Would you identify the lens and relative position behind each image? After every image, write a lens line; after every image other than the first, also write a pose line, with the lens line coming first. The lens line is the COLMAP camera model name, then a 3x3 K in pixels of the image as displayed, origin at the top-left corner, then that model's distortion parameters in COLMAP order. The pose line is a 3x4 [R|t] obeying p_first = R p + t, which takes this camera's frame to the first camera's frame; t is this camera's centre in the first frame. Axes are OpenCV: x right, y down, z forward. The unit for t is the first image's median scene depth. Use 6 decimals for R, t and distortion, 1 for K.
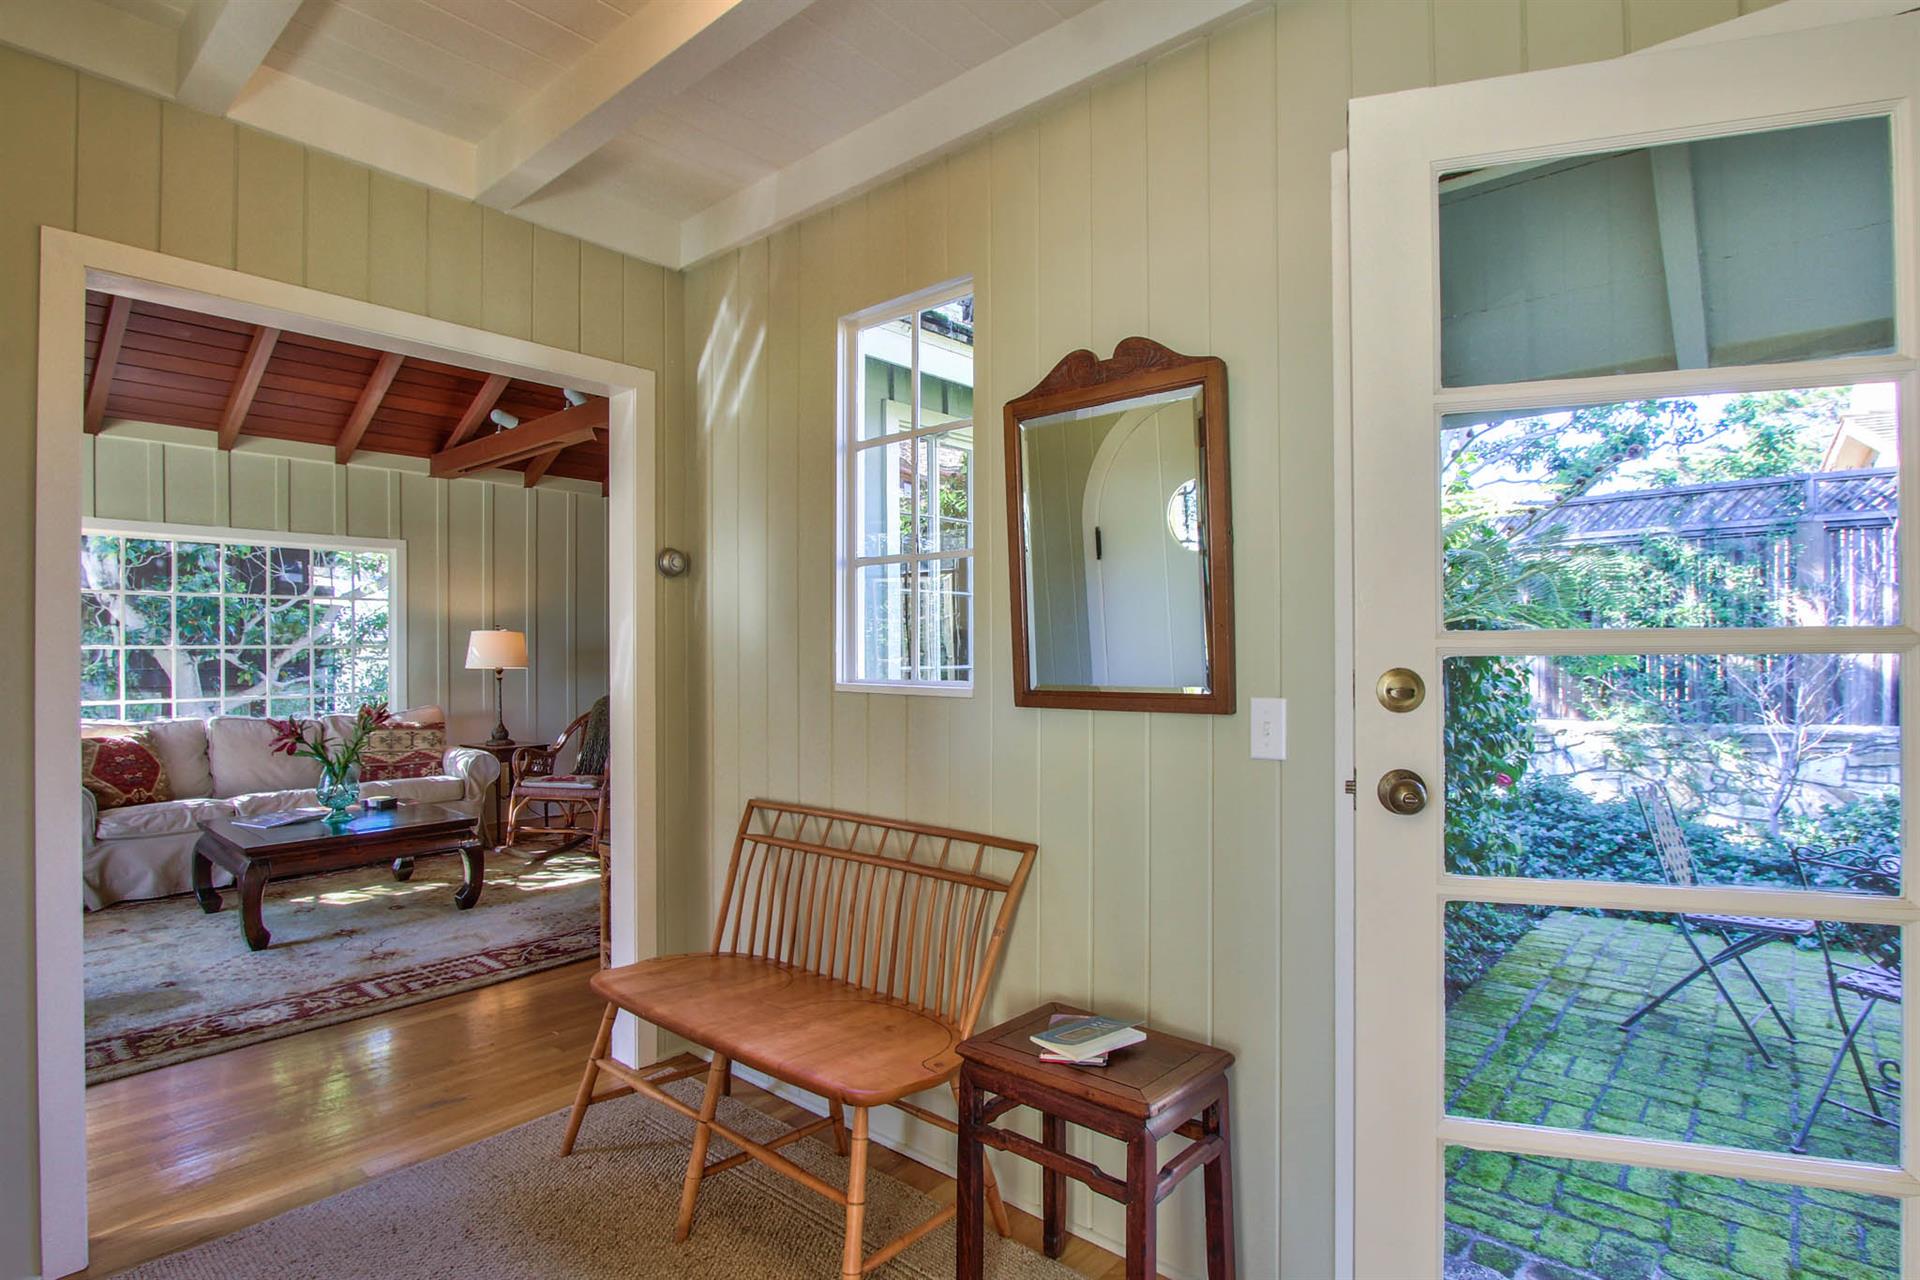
lens RADIAL K [[975.6, 0, 955.2], [0, 975.6, 647.3], [0, 0, 1]] dist [0.000929, -0.000392]
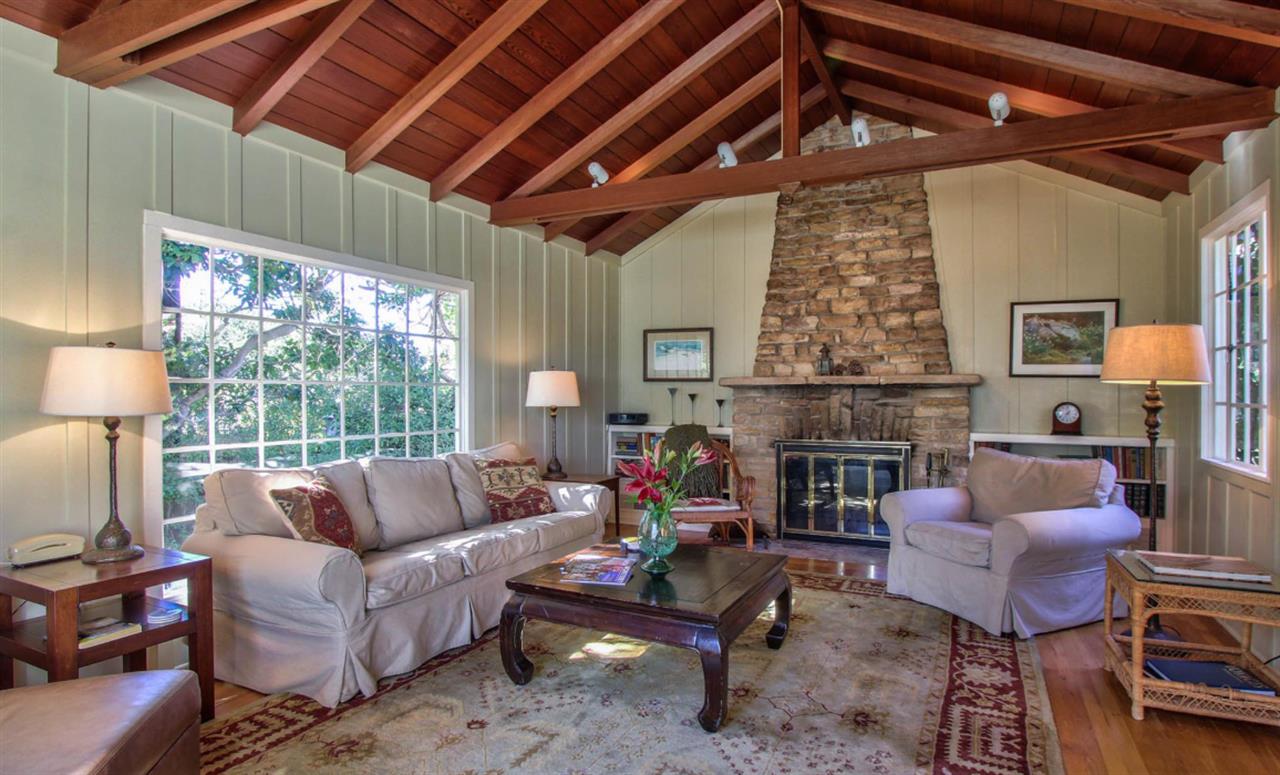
lens RADIAL K [[653.9, 0, 646.0], [0, 653.9, 385.9], [0, 0, 1]] dist [-0.005639, -0.000446]
pose [[0.958411, 0.009873, 0.285220, -0.813401], [-0.005182, 0.999839, -0.017199, 0.015680], [-0.285344, 0.015006, 0.958308, 0.400732]]
